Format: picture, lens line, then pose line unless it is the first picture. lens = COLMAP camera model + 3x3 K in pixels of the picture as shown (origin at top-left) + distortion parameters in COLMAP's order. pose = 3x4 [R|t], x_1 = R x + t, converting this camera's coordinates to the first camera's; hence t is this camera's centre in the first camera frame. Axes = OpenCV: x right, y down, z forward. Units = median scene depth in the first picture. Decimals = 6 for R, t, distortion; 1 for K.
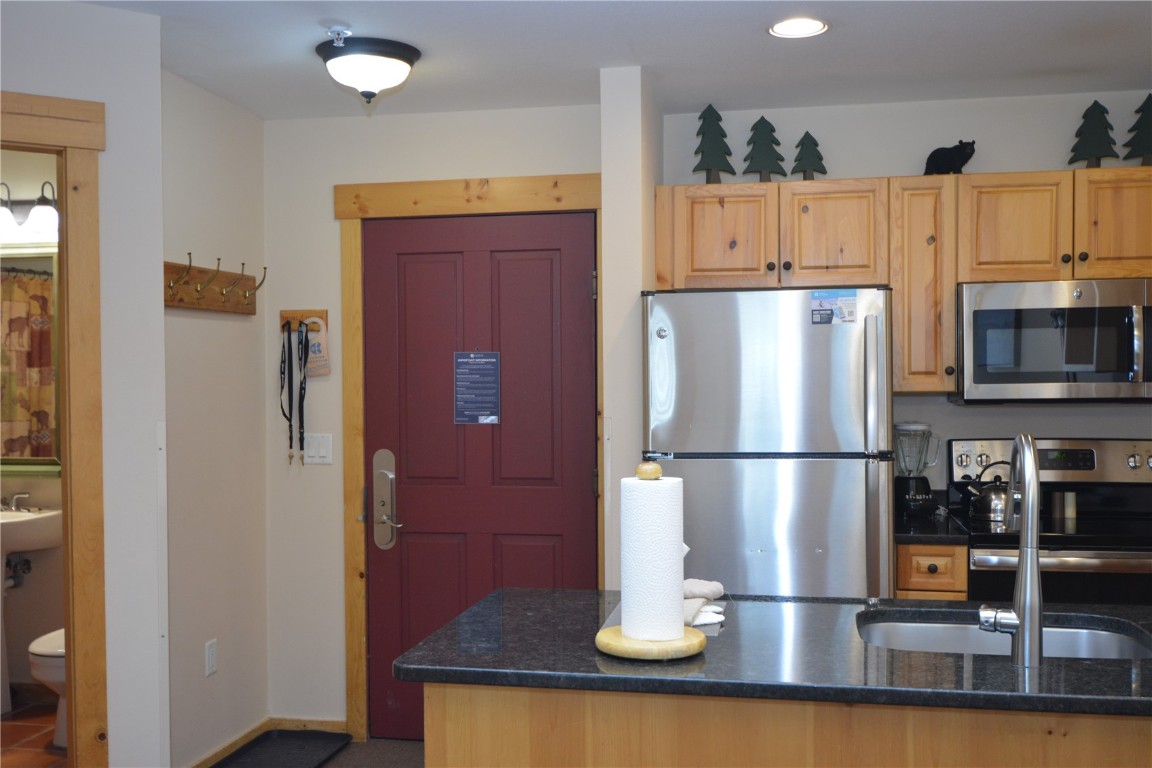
lens RADIAL K [[1165.3, 0, 577.3], [0, 1165.3, 399.1], [0, 0, 1]] dist [-0.000011, 0.000000]
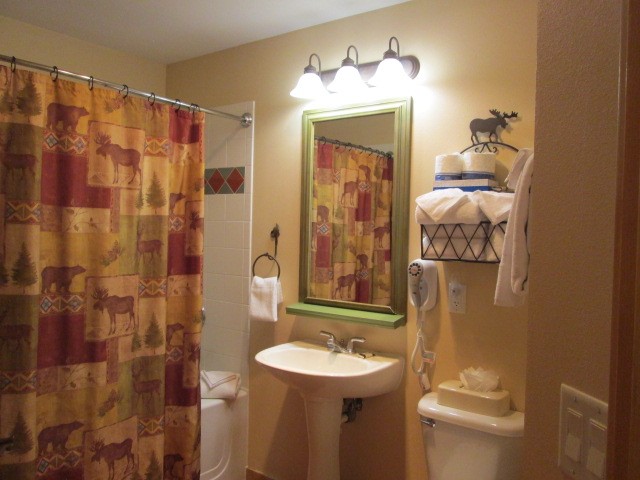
lens RADIAL K [[535.6, 0, 324.5], [0, 535.6, 238.3], [0, 0, 1]] dist [-0.031009, 0.009385]
pose [[0.899552, 0.032389, -0.435611, -0.365489], [-0.035681, 0.999363, 0.000623, -0.010567], [0.435354, 0.014982, 0.900135, 0.677331]]
